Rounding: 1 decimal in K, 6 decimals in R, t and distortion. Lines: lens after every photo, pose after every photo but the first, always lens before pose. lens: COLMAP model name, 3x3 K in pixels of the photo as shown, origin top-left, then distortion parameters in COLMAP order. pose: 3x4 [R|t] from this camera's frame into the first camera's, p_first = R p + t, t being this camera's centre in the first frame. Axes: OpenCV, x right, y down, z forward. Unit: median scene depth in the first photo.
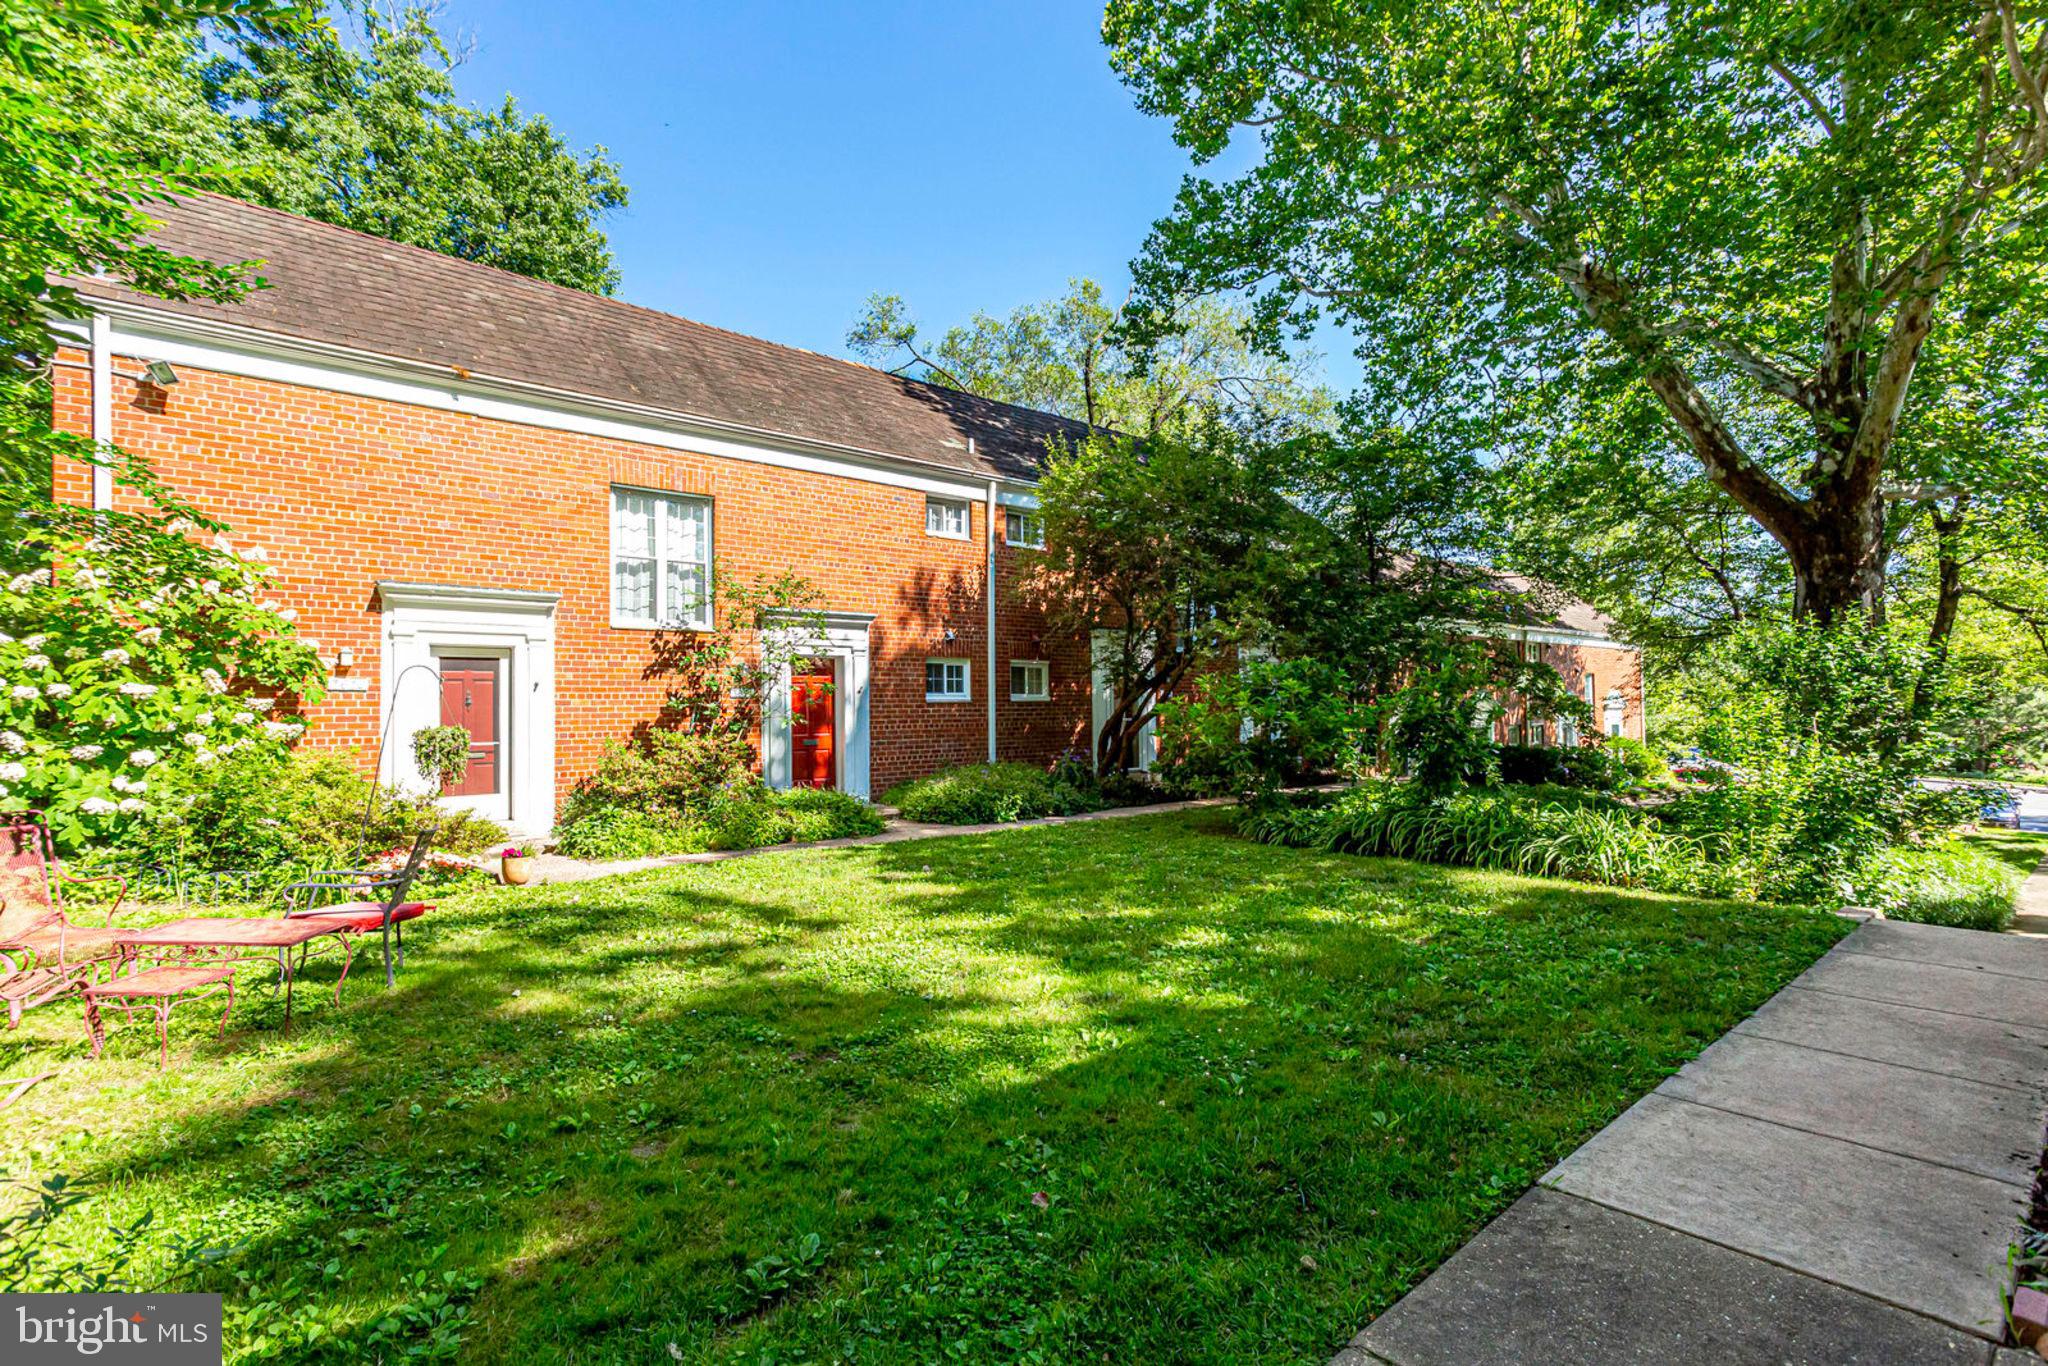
lens RADIAL K [[960.5, 0, 1024.0], [0, 960.5, 683.0], [0, 0, 1]] dist [0.000790, 0.000060]
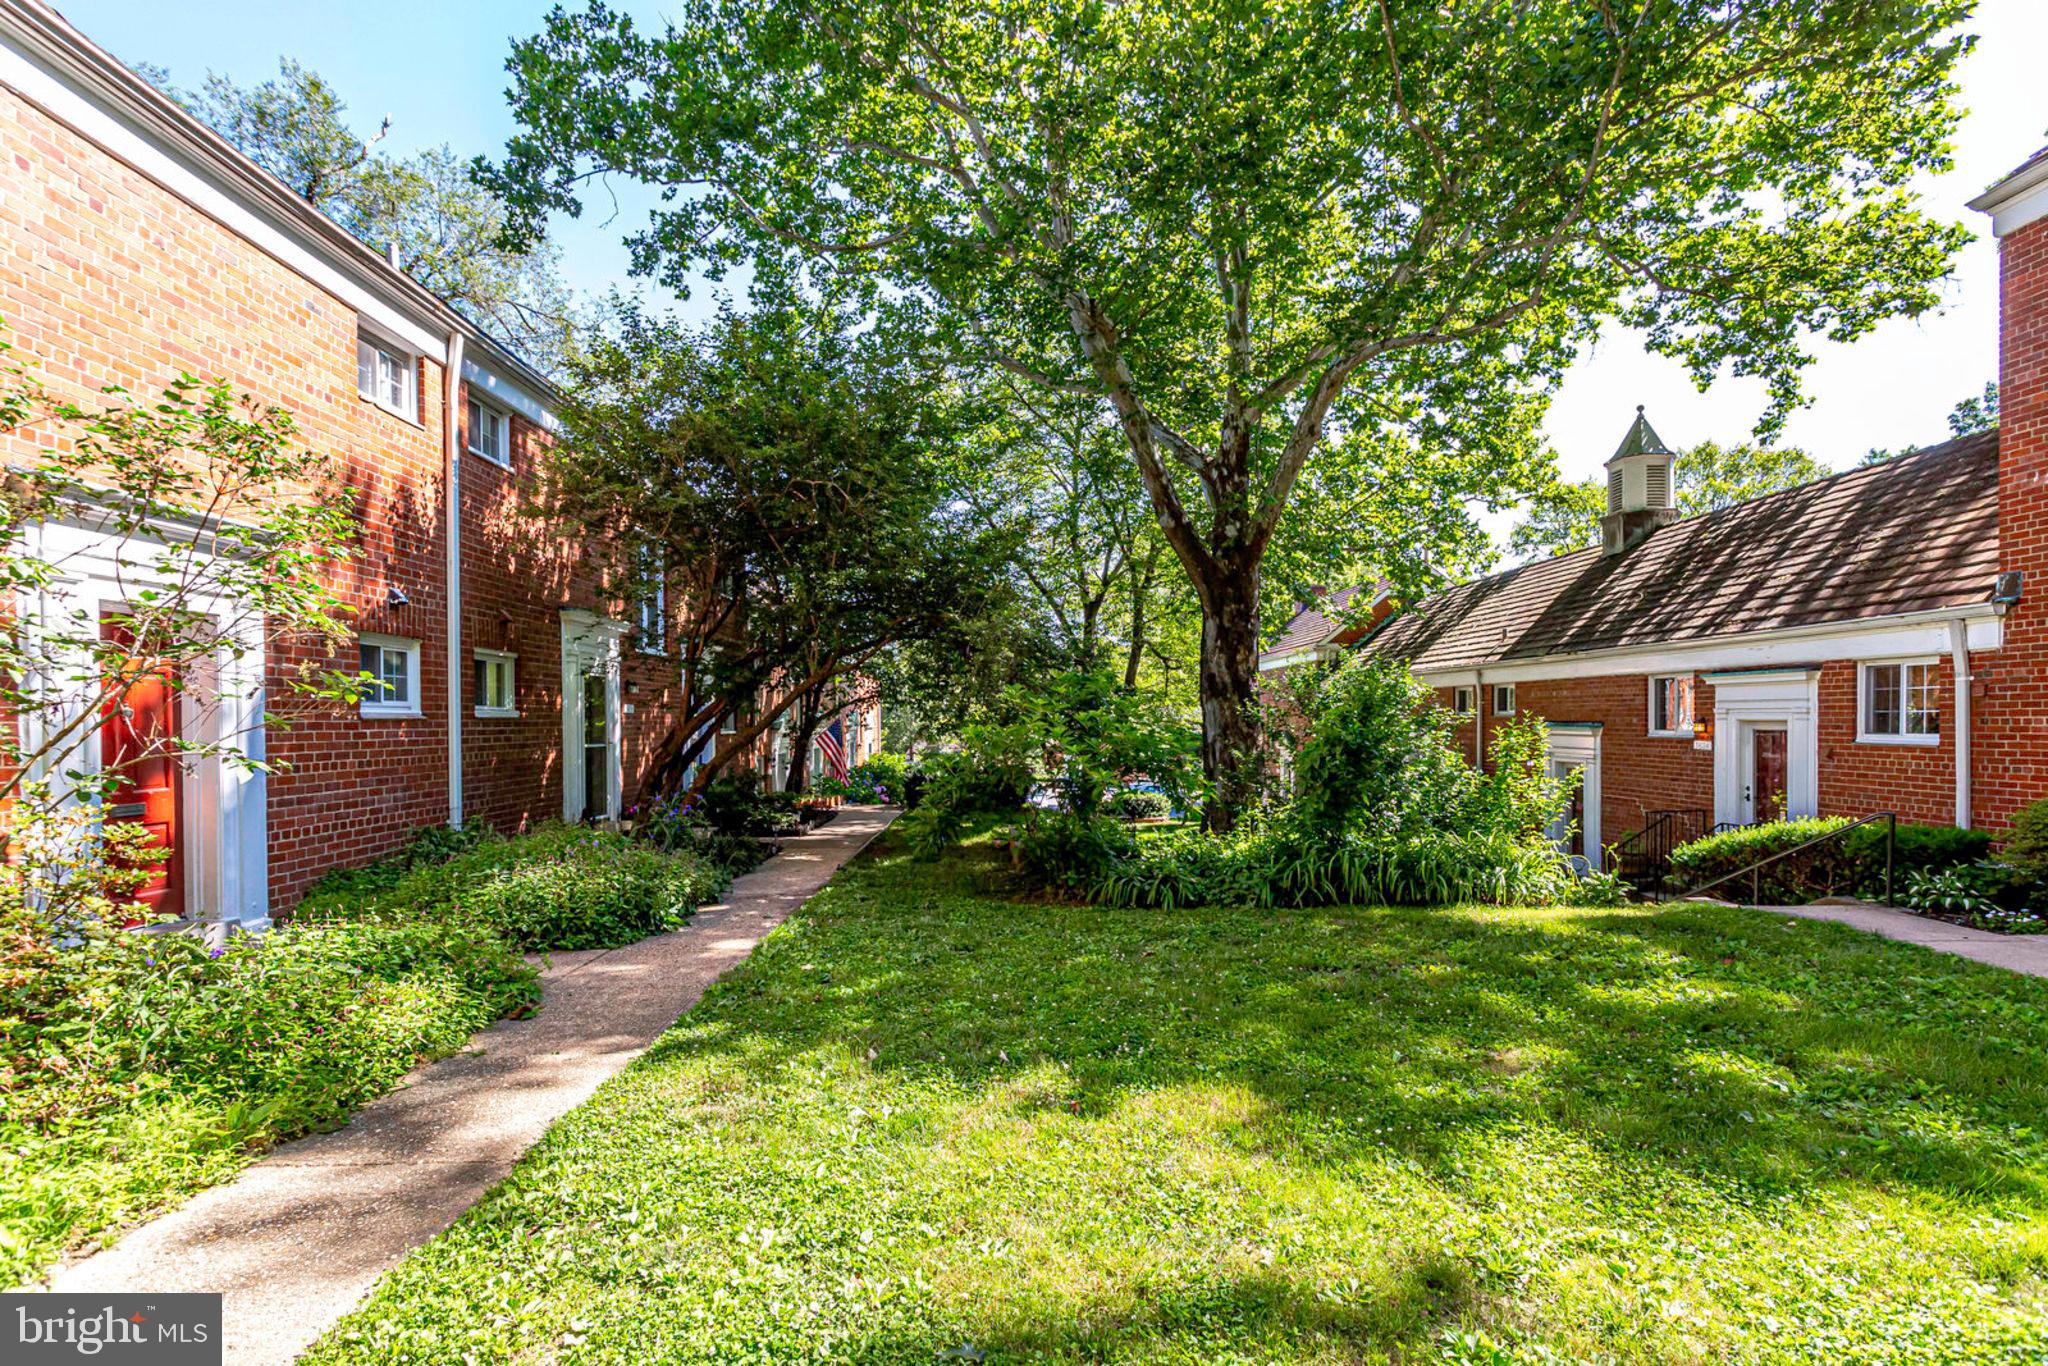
lens RADIAL K [[981.0, 0, 1024.3], [0, 981.0, 729.9], [0, 0, 1]] dist [0.002203, 0.000295]
pose [[0.648012, 0.000632, 0.761630, -0.261797], [-0.022264, 0.999588, 0.018114, 0.008068], [-0.761305, -0.028695, 0.647759, 0.362509]]
